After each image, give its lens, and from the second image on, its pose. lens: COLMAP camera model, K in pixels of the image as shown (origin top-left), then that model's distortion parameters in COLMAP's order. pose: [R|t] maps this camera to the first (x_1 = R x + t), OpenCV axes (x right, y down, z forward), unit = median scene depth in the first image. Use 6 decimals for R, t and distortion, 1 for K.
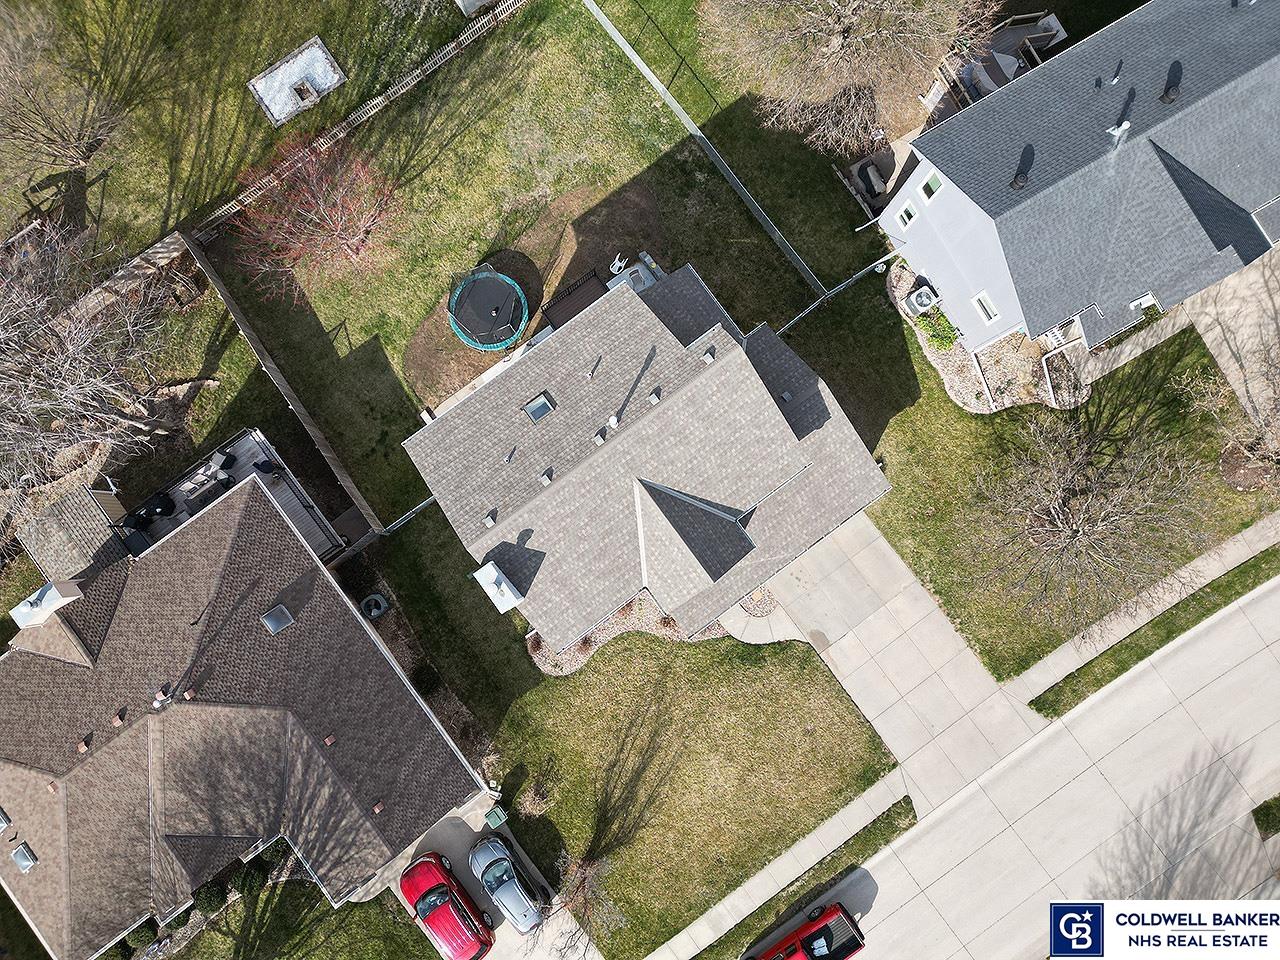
lens RADIAL K [[901.0, 0, 639.4], [0, 901.0, 476.1], [0, 0, 1]] dist [0.067775, -0.067382]
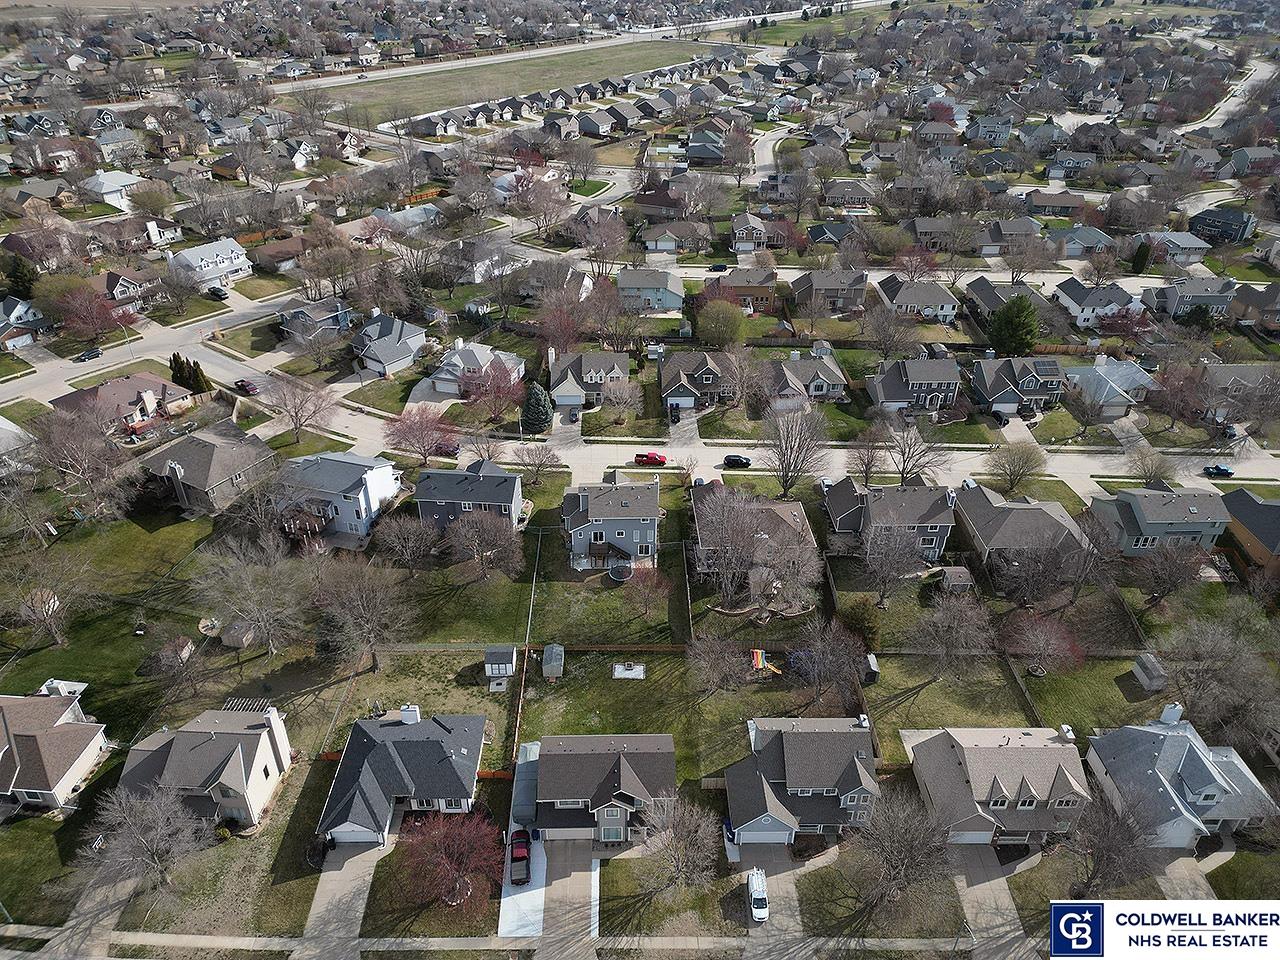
lens RADIAL K [[891.6, 0, 629.5], [0, 891.6, 469.9], [0, 0, 1]] dist [0.076654, -0.078879]
pose [[-0.817288, -0.302712, 0.490313, -1.740198], [0.574447, -0.361140, 0.734567, -2.515279], [-0.045291, 0.882011, 0.469047, -0.868026]]
